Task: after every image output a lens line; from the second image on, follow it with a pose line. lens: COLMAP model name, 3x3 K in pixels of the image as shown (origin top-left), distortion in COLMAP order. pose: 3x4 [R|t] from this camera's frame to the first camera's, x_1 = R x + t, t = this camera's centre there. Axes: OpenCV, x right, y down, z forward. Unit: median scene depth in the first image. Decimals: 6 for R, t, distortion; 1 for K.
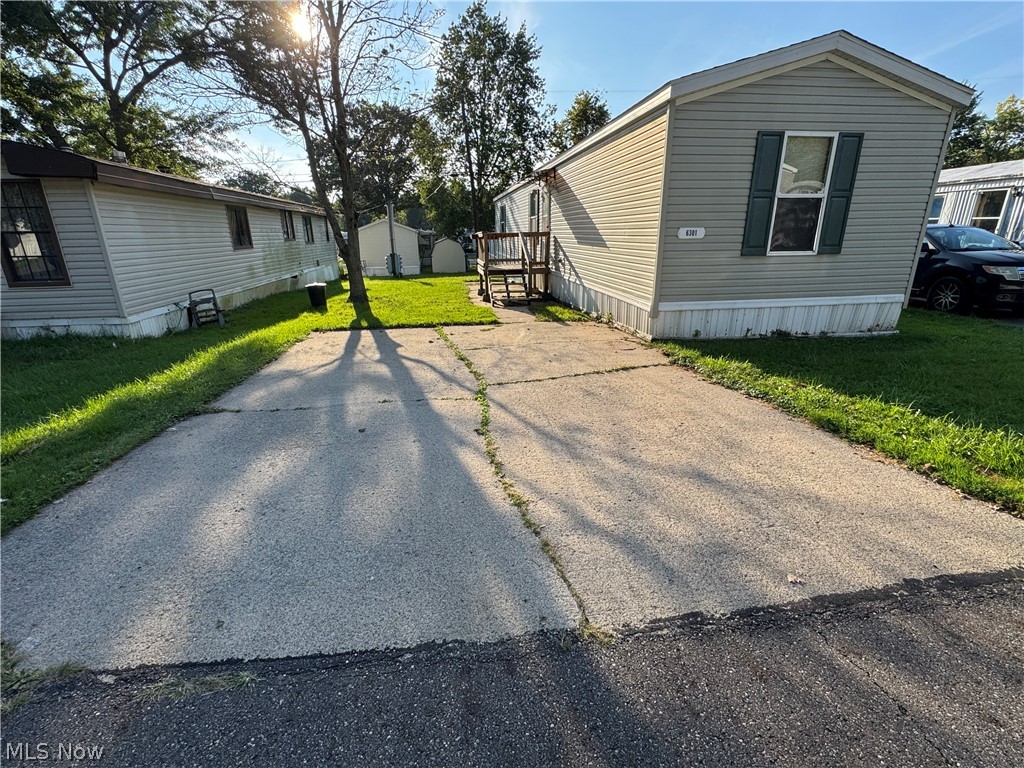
lens RADIAL K [[462.1, 0, 512.0], [0, 462.1, 384.0], [0, 0, 1]] dist [-0.002603, -0.001083]
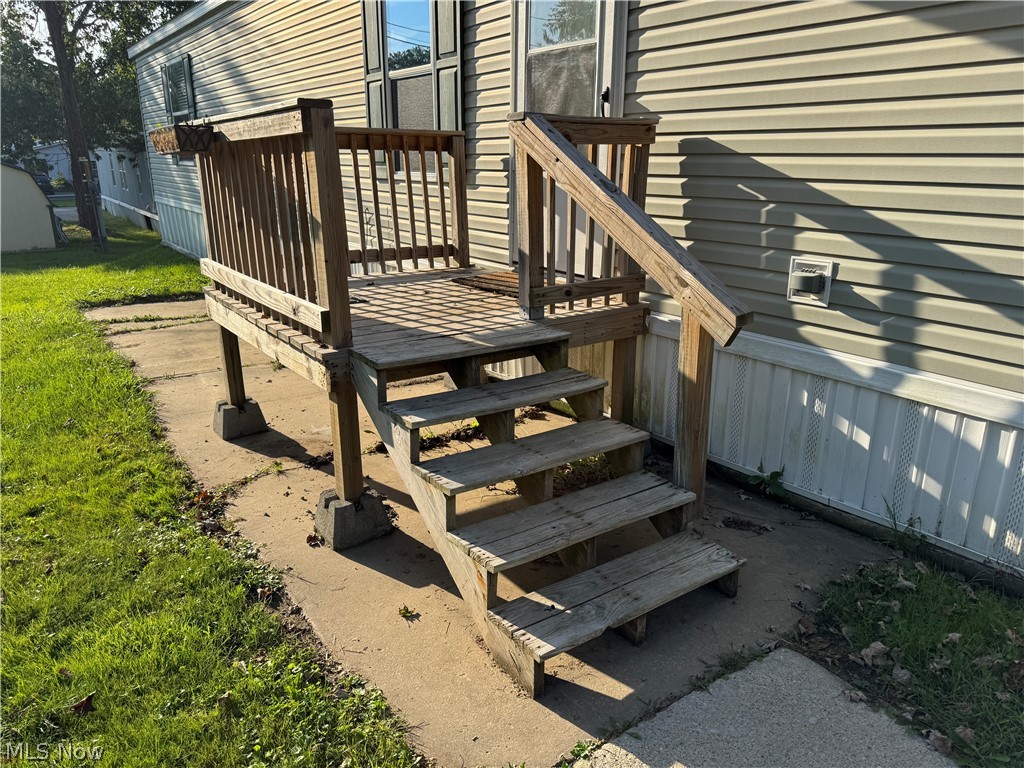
lens RADIAL K [[709.5, 0, 512.0], [0, 709.5, 384.0], [0, 0, 1]] dist [0.067829, -0.073752]
pose [[0.888162, -0.121619, 0.443144, -0.193520], [0.127050, 0.991741, 0.017541, -0.409131], [-0.441617, 0.040722, 0.896279, 1.332564]]
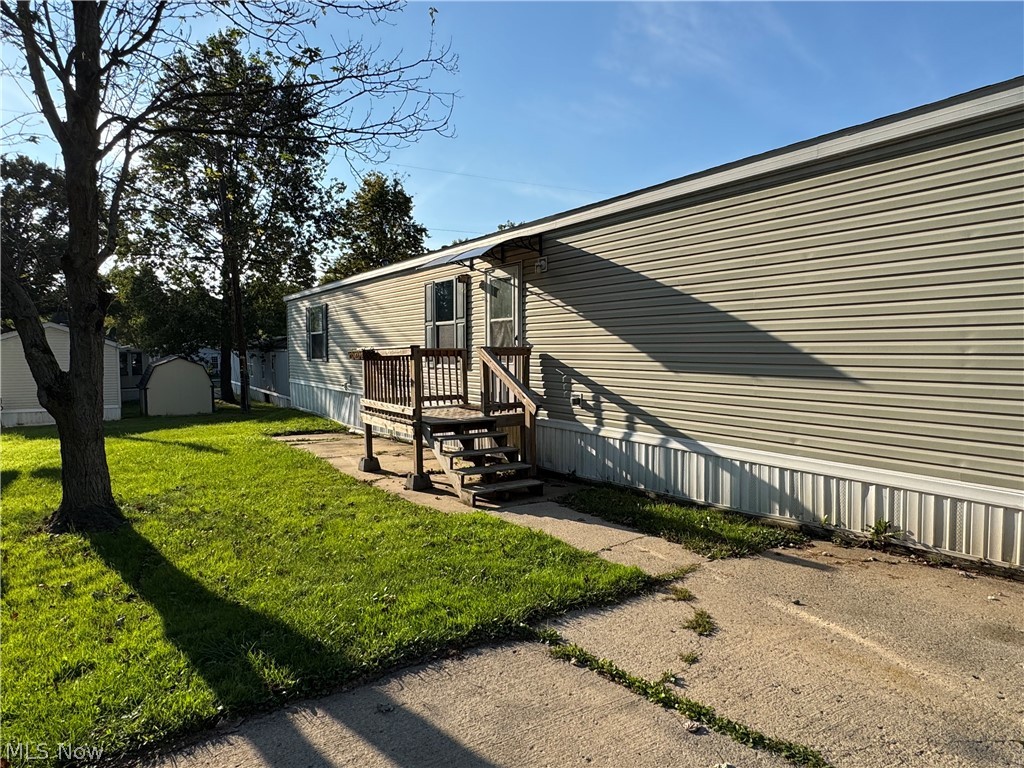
lens RADIAL K [[606.9, 0, 512.0], [0, 606.9, 384.0], [0, 0, 1]] dist [-0.006381, 0.001882]
pose [[0.900518, -0.012877, 0.434627, -0.412887], [0.125844, 0.964502, -0.232164, -0.228212], [-0.416209, 0.263763, 0.870172, 0.725043]]
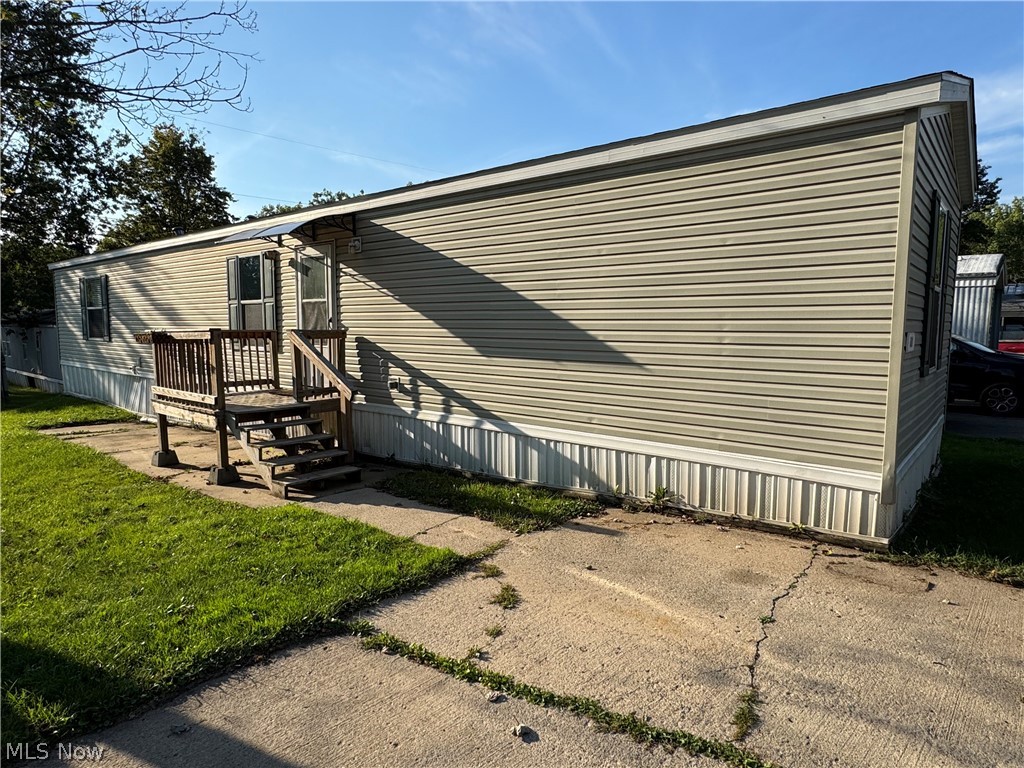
lens RADIAL K [[606.9, 0, 512.0], [0, 606.9, 384.0], [0, 0, 1]] dist [-0.006381, 0.001882]
pose [[0.741178, -0.048460, 0.669557, -0.406349], [0.195630, 0.969693, -0.146374, -0.238172], [-0.642171, 0.239474, 0.728195, 0.705176]]
